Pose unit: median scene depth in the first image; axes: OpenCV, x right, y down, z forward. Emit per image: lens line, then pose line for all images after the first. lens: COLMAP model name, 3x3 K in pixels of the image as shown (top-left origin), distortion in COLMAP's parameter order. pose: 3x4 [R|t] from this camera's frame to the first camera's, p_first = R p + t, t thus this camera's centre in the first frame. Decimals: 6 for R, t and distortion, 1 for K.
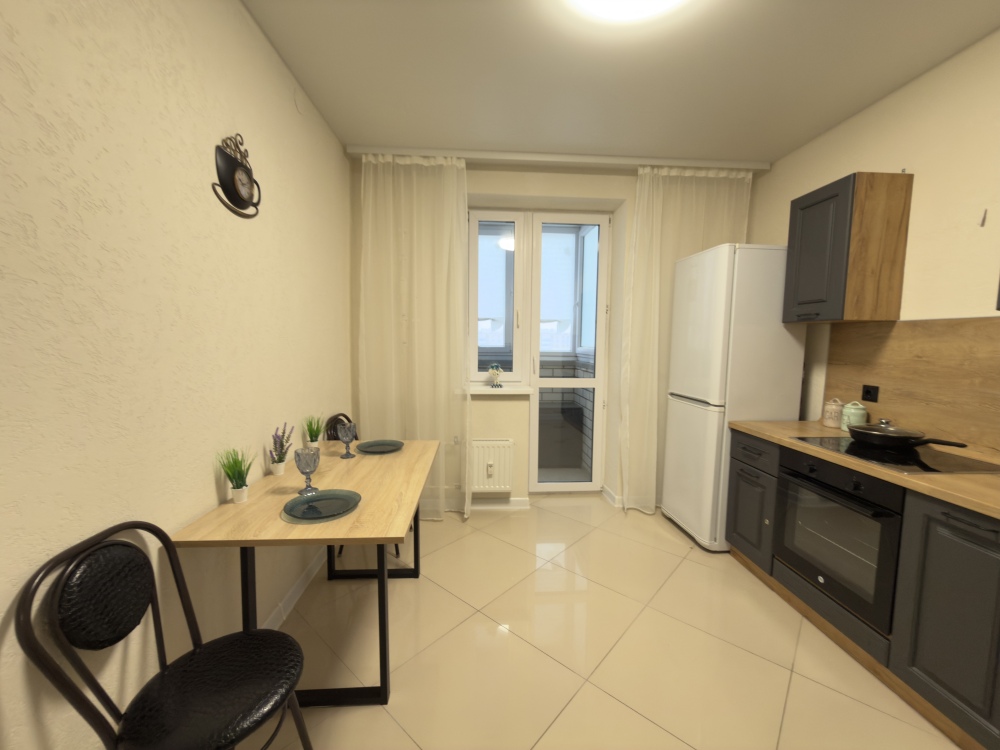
lens RADIAL K [[399.9, 0, 502.0], [0, 399.9, 374.7], [0, 0, 1]] dist [-0.001701, 0.000971]
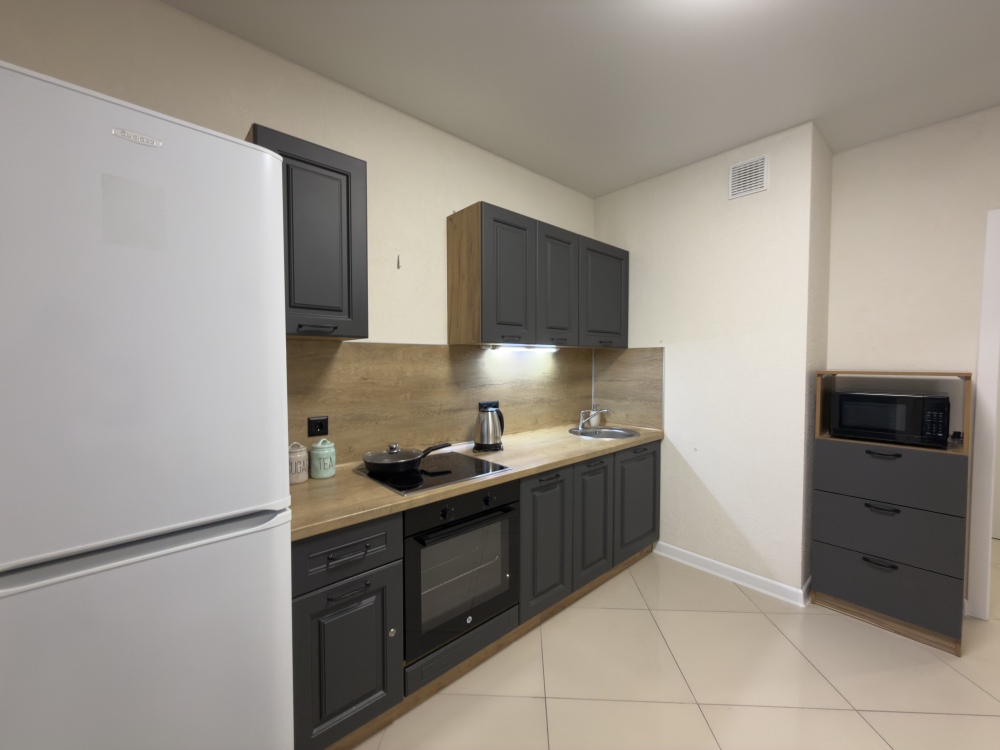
lens RADIAL K [[399.9, 0, 501.9], [0, 399.9, 375.7], [0, 0, 1]] dist [-0.001701, 0.000971]
pose [[-0.623484, -0.035602, 0.781025, 0.028143], [0.061440, 0.993642, 0.094341, -0.088845], [-0.779418, 0.106806, -0.617333, 0.949587]]
